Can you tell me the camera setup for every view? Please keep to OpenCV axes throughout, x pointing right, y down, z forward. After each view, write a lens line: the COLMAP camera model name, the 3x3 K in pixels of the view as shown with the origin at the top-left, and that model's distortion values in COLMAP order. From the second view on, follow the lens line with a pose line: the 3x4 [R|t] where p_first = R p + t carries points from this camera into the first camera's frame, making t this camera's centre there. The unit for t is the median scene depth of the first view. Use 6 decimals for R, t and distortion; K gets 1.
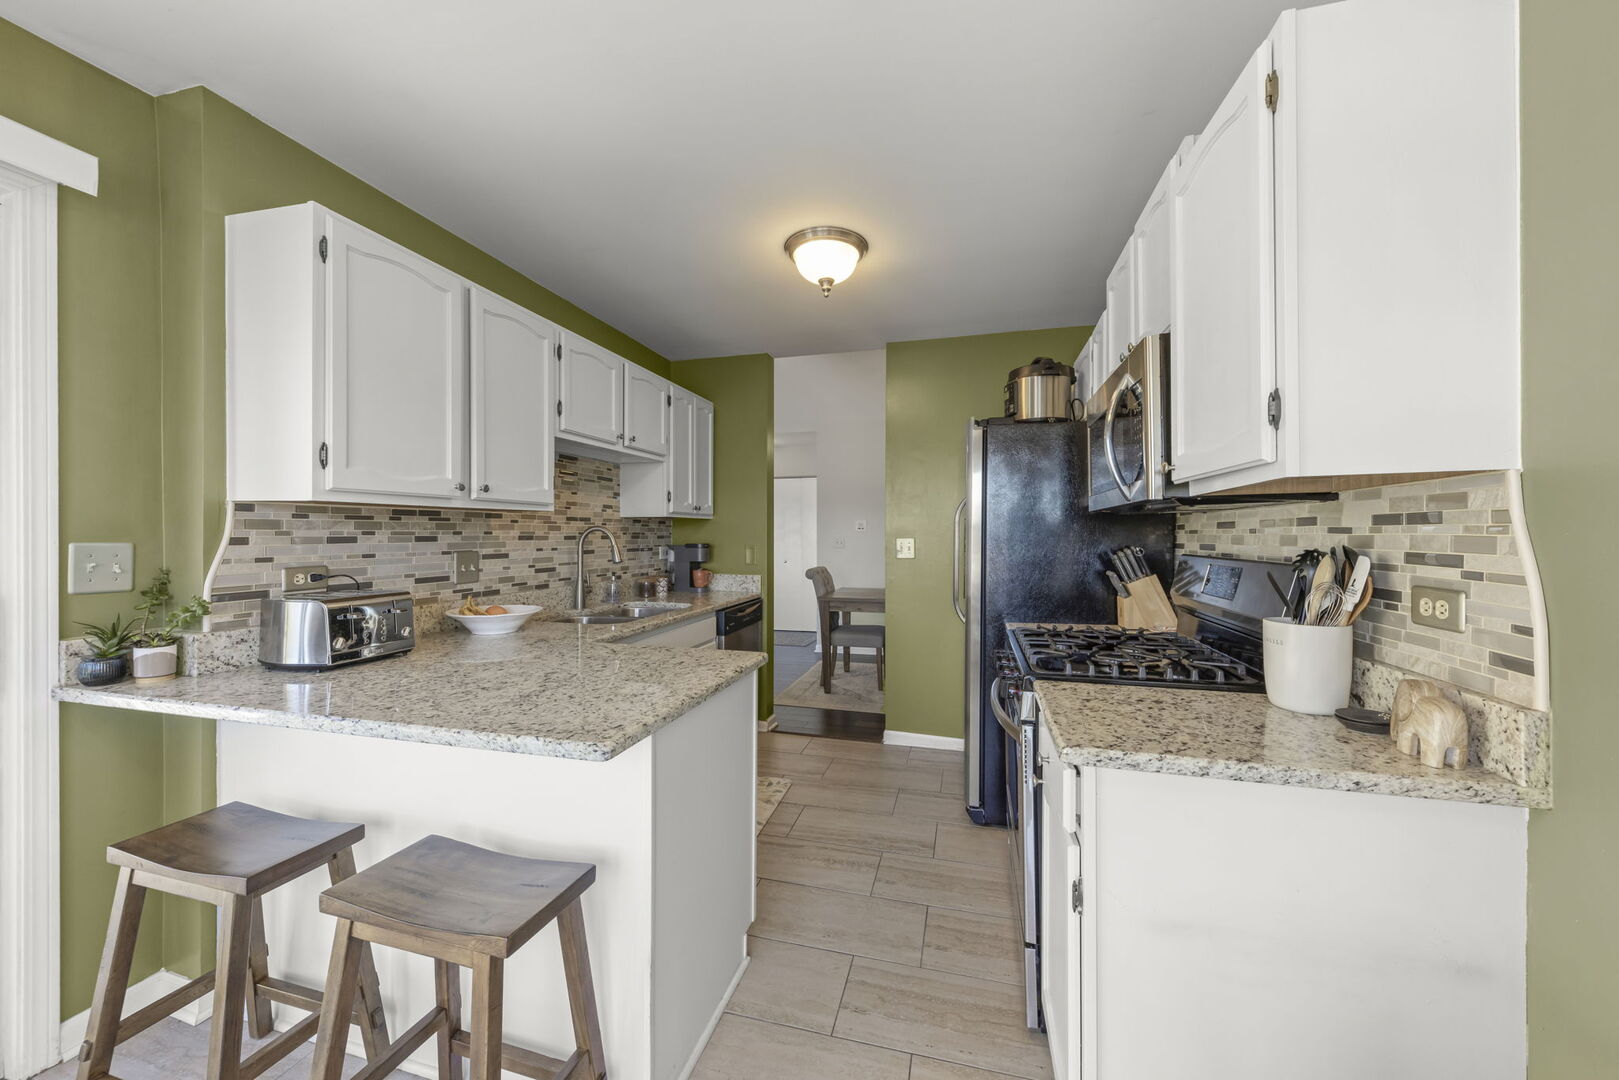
lens RADIAL K [[609.2, 0, 806.1], [0, 609.2, 539.1], [0, 0, 1]] dist [-0.000339, -0.000006]
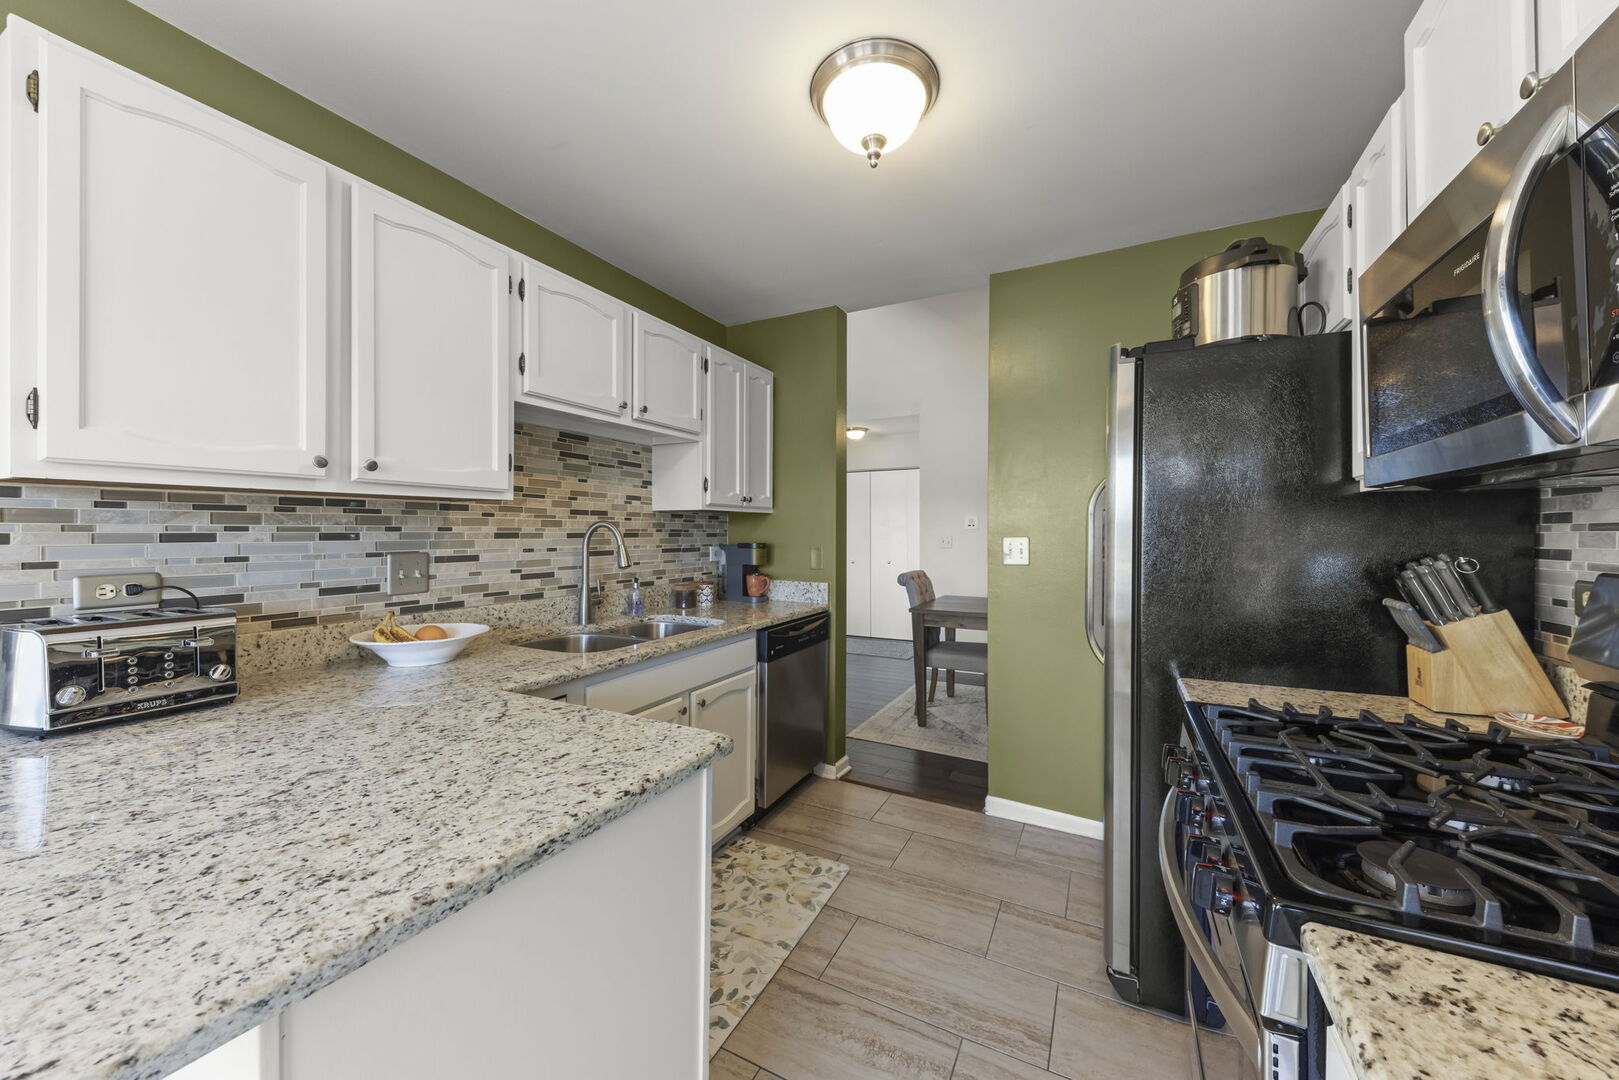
lens RADIAL K [[582.6, 0, 812.0], [0, 582.6, 534.0], [0, 0, 1]] dist [0.016377, -0.007866]
pose [[0.978176, 0.002001, -0.207768, 0.081930], [-0.003172, 0.999981, -0.005300, -0.001169], [0.207753, 0.005843, 0.978164, 0.310235]]
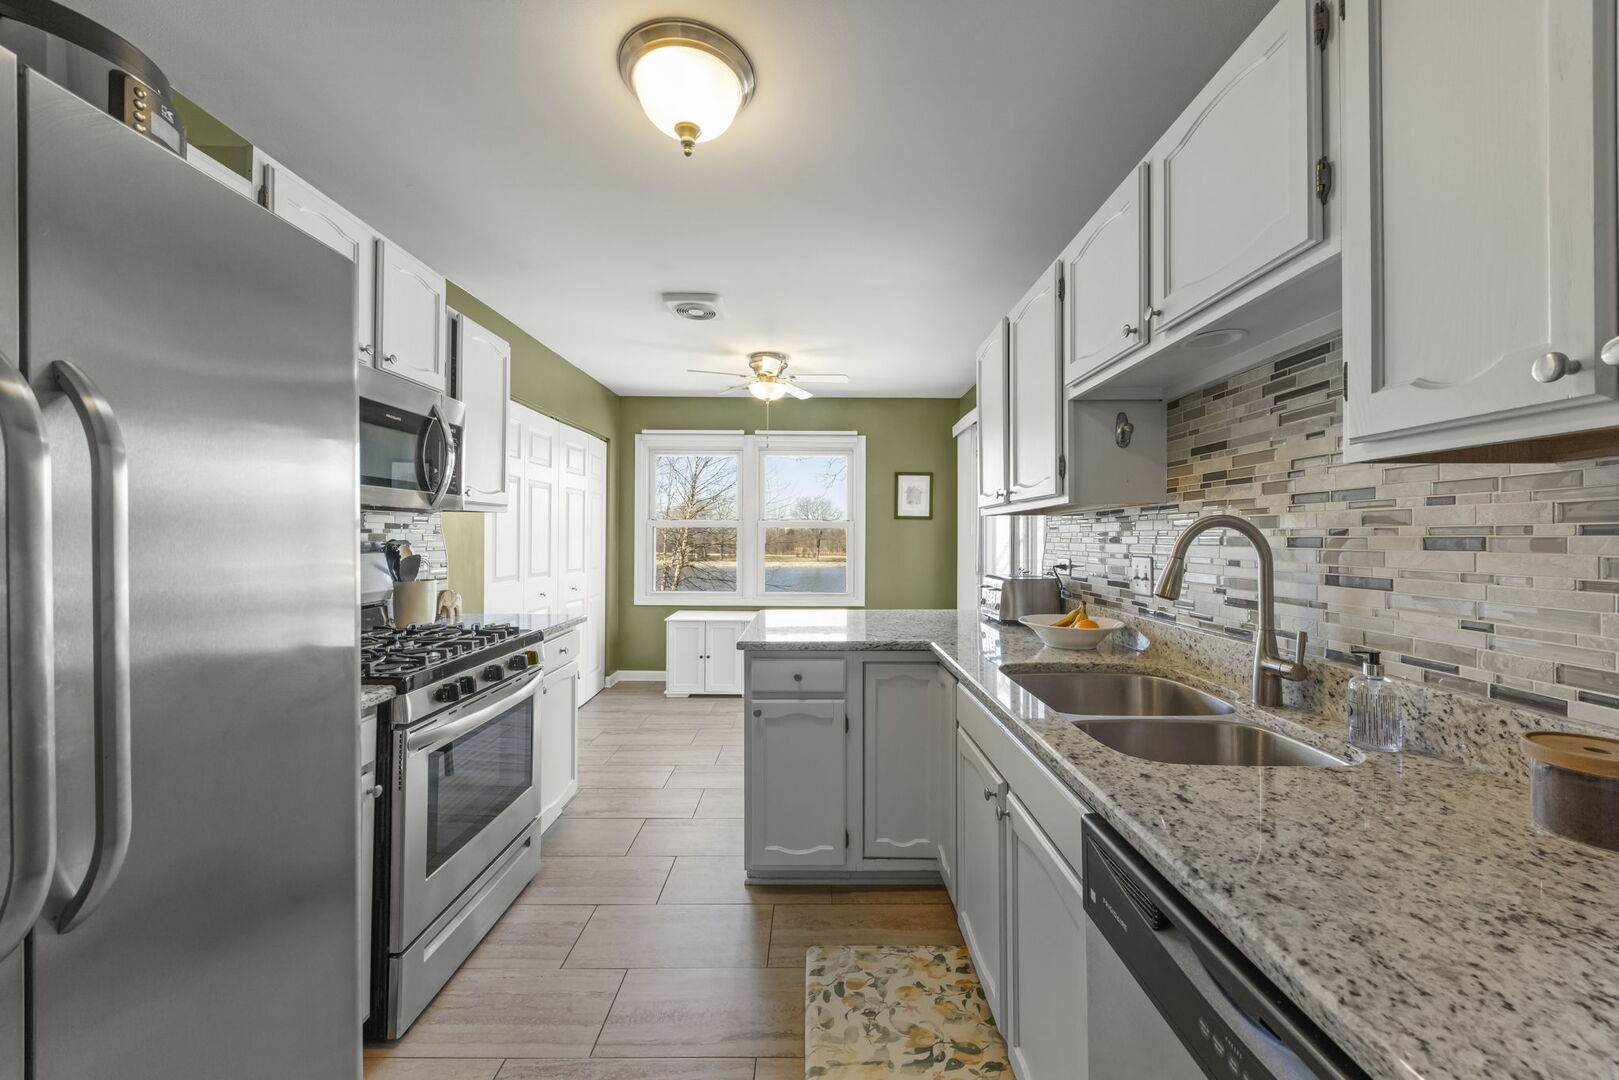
lens RADIAL K [[582.6, 0, 812.0], [0, 582.6, 534.0], [0, 0, 1]] dist [0.016377, -0.007866]
pose [[-0.966046, -0.005112, -0.258321, 0.054432], [-0.005692, 0.999983, 0.001497, -0.006867], [0.258309, 0.002917, -0.966058, 1.333666]]
